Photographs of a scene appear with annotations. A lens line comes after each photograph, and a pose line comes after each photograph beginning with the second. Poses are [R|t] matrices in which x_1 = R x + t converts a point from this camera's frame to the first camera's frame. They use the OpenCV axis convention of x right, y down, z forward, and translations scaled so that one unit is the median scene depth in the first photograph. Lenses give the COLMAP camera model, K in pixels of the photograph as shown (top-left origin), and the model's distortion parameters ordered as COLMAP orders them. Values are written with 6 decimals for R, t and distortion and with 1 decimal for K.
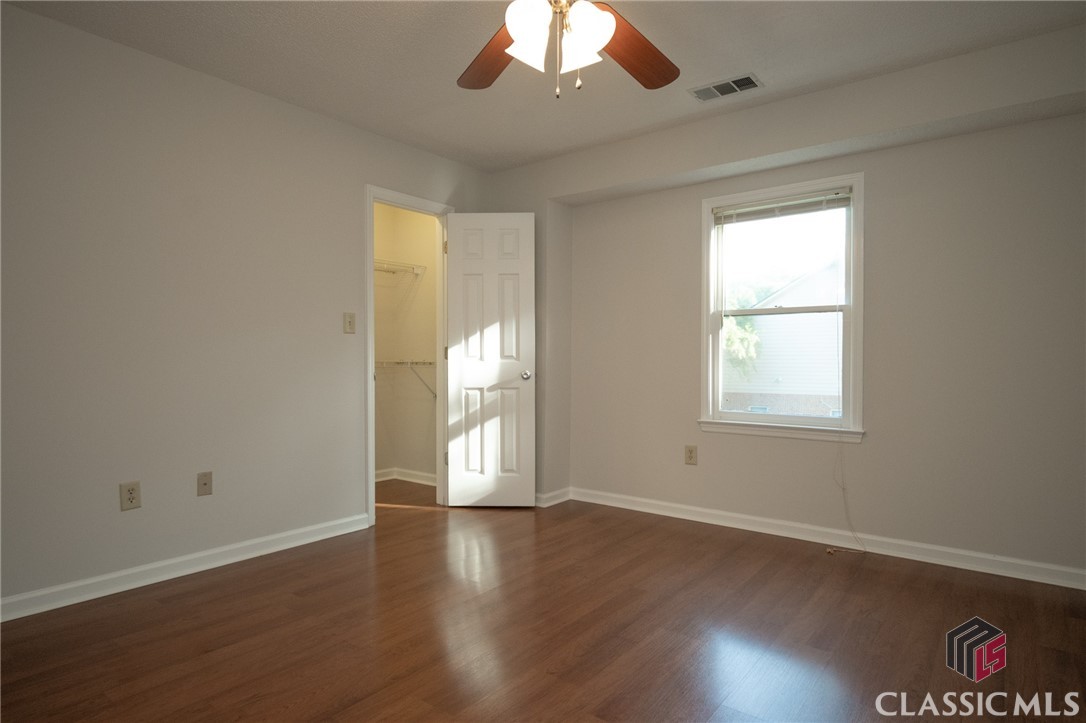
lens RADIAL K [[612.1, 0, 543.0], [0, 612.1, 361.5], [0, 0, 1]] dist [0.002380, 0.000690]
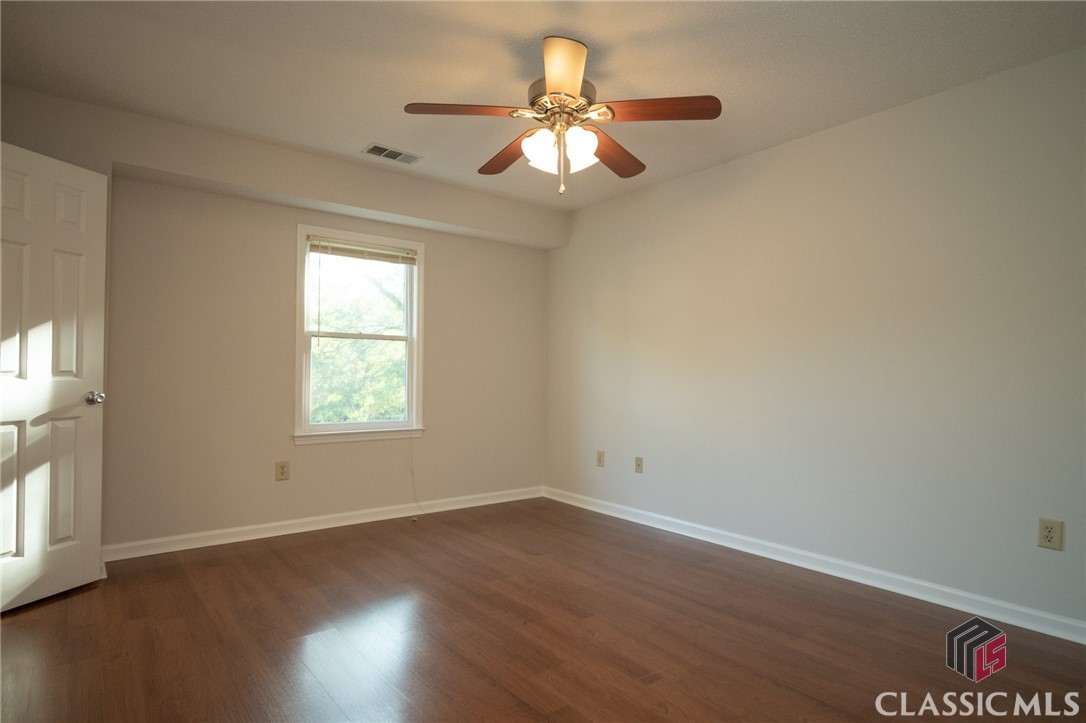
lens RADIAL K [[612.1, 0, 543.0], [0, 612.1, 361.5], [0, 0, 1]] dist [0.002380, 0.000690]
pose [[0.227628, 0.021398, 0.973513, -0.603842], [-0.004213, 0.999771, -0.020990, -0.007771], [-0.973739, 0.000677, 0.227666, 0.323948]]
